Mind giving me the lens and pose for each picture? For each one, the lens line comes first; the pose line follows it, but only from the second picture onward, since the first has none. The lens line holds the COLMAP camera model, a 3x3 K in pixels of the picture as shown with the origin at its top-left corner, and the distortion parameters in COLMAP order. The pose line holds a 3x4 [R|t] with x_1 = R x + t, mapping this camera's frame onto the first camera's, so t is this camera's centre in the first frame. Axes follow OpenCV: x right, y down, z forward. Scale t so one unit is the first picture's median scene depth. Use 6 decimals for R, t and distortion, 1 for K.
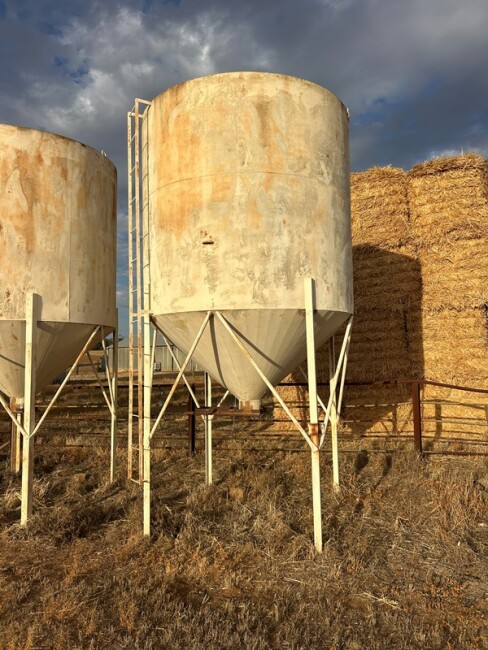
lens RADIAL K [[472.8, 0, 241.0], [0, 472.8, 329.9], [0, 0, 1]] dist [0.019677, -0.031632]
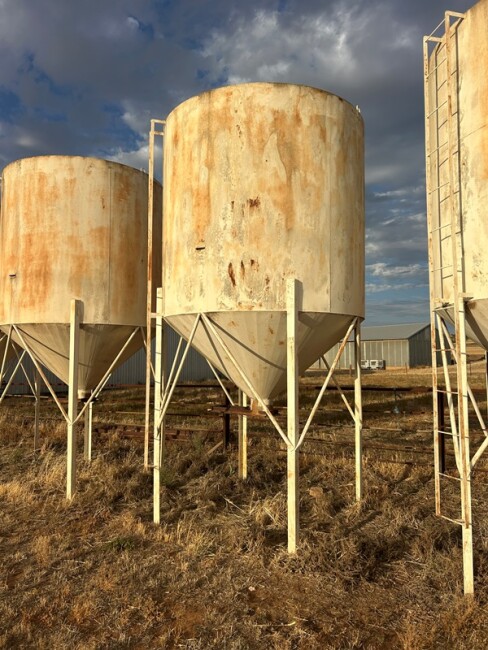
lens RADIAL K [[472.8, 0, 240.7], [0, 472.8, 334.5], [0, 0, 1]] dist [0.019677, -0.031632]
pose [[0.958907, -0.003932, -0.283692, -0.274704], [0.008516, 0.999852, 0.014927, 0.007857], [0.283591, -0.016730, 0.958799, 0.154481]]
